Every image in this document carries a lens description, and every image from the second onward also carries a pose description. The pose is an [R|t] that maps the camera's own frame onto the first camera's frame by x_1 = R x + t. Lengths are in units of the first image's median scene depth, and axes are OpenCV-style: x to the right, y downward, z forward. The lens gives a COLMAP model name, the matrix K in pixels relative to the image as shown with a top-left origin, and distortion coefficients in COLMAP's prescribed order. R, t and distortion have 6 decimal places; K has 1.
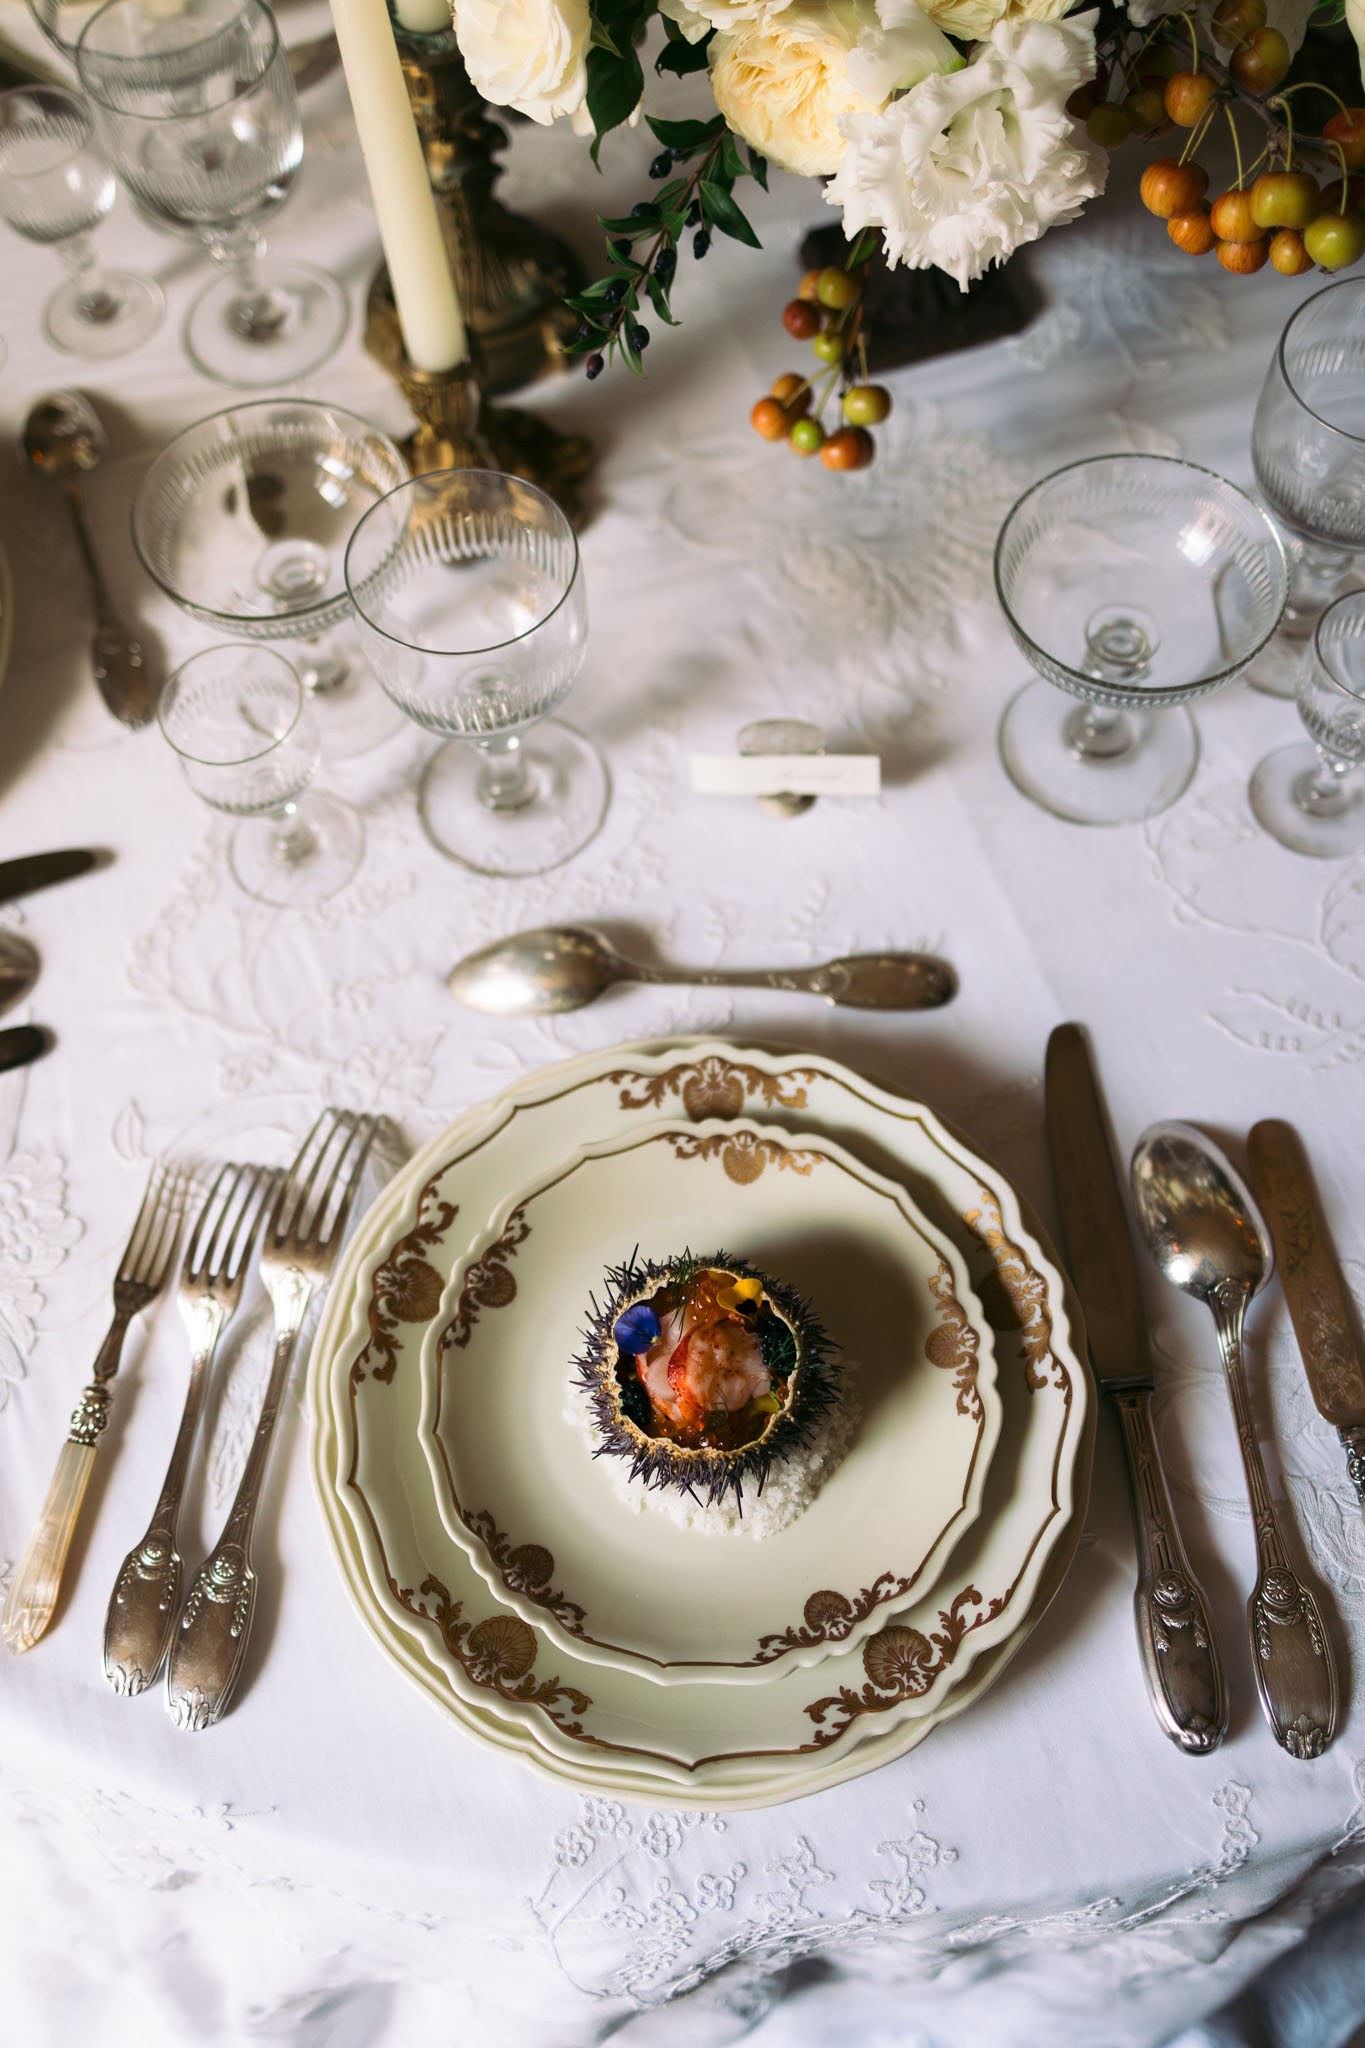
lens RADIAL K [[2111.4, 0, 685.2], [0, 2111.4, 1017.5], [0, 0, 1]] dist [0.000812, 0.000000]
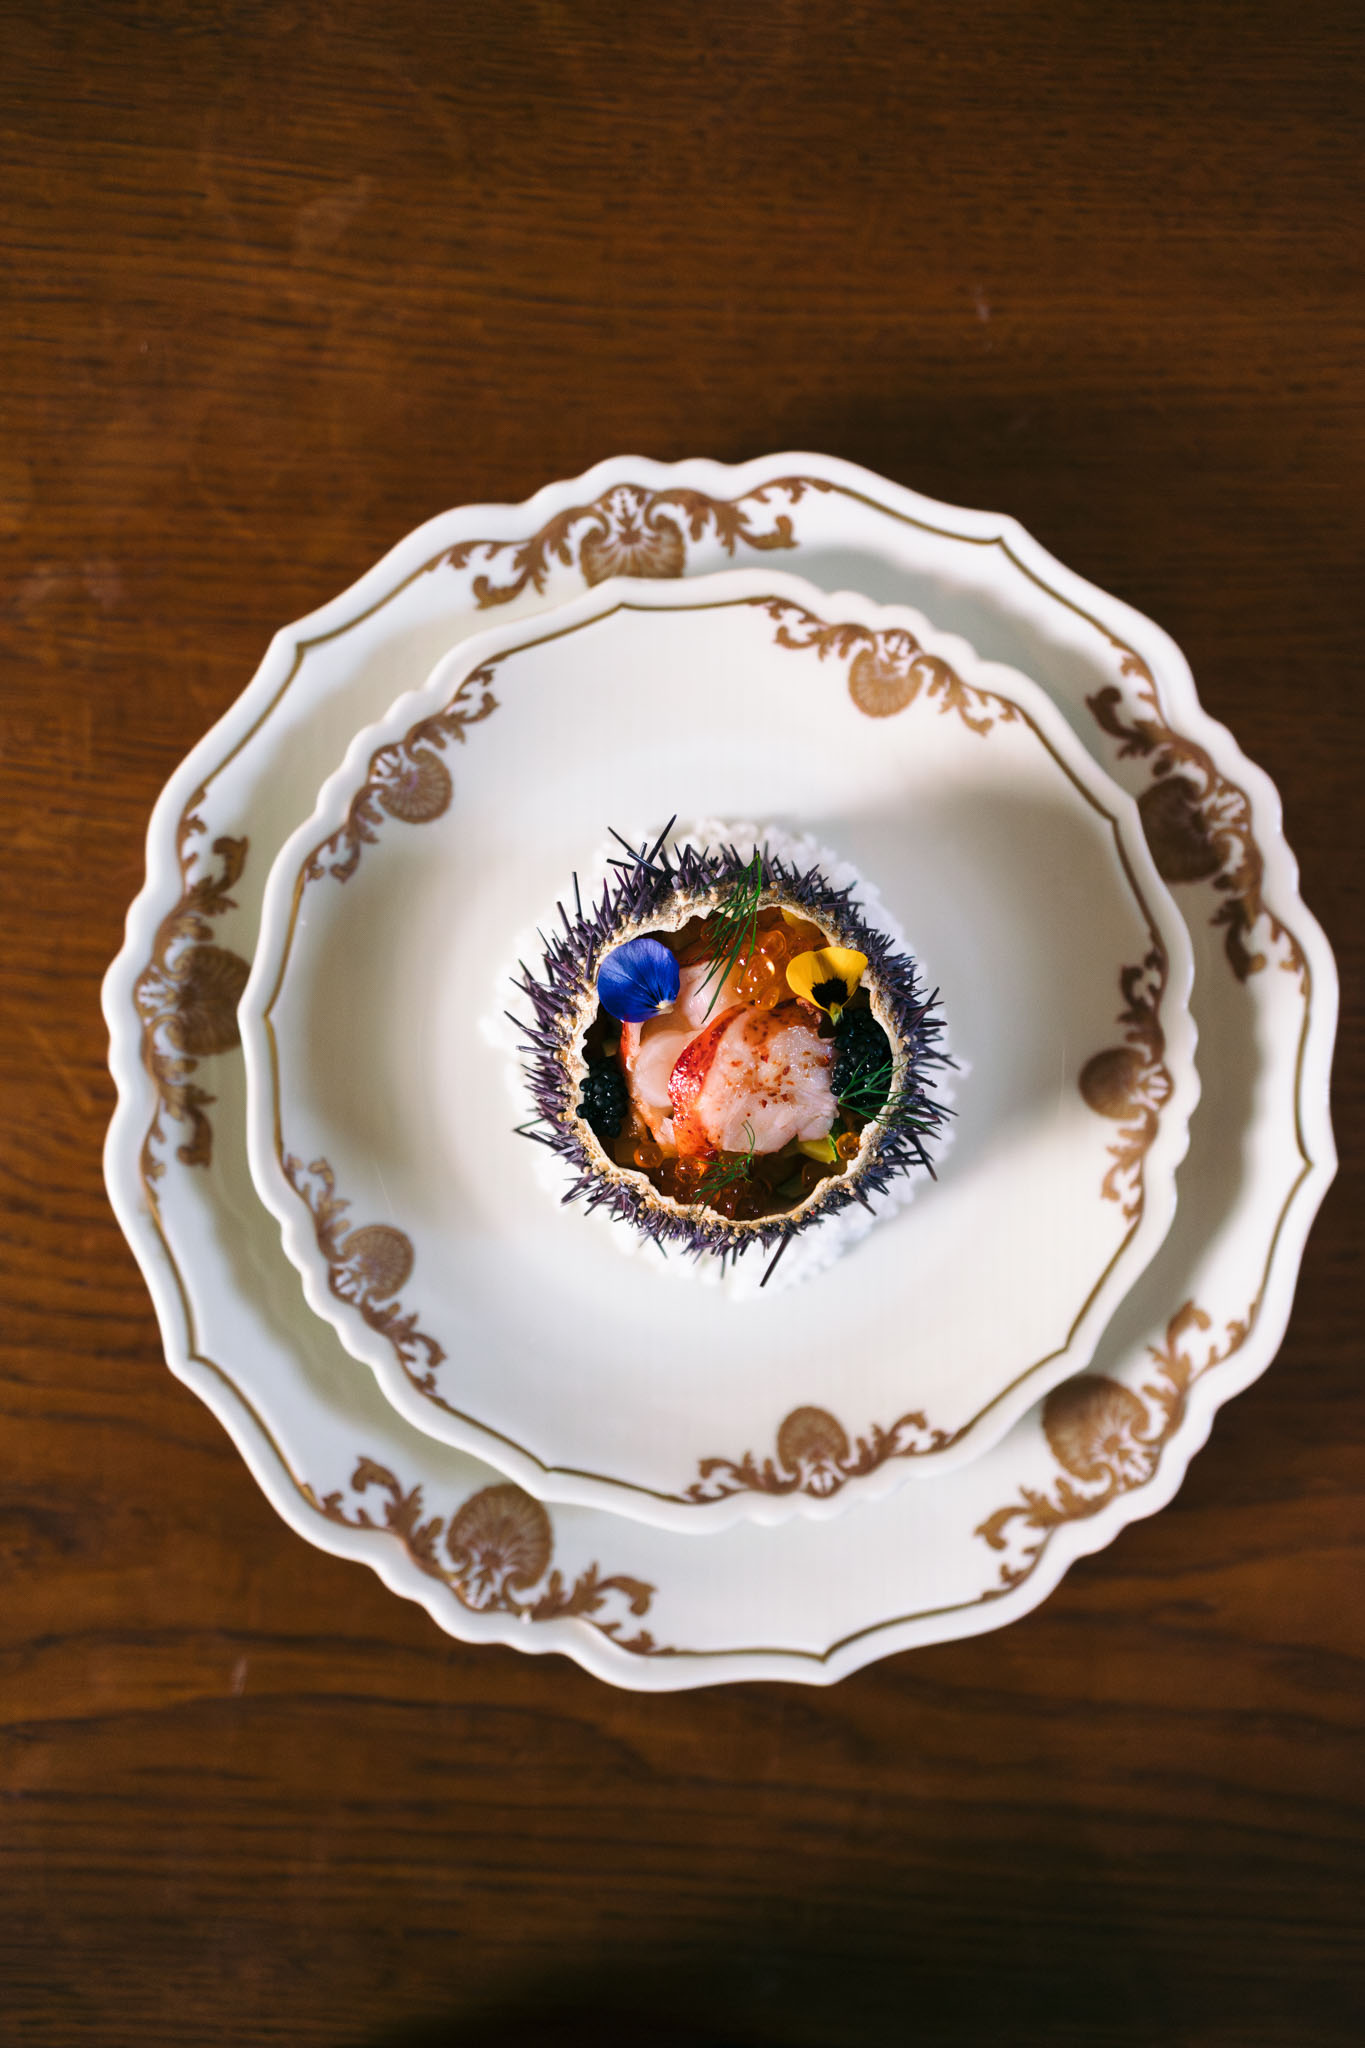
lens RADIAL K [[2111.4, 0, 664.3], [0, 2111.4, 1032.4], [0, 0, 1]] dist [0.000812, 0.000000]
pose [[0.964613, 0.242983, 0.102379, -0.071423], [-0.262793, 0.854331, 0.448395, -0.100341], [0.021487, -0.459432, 0.887953, 0.479619]]
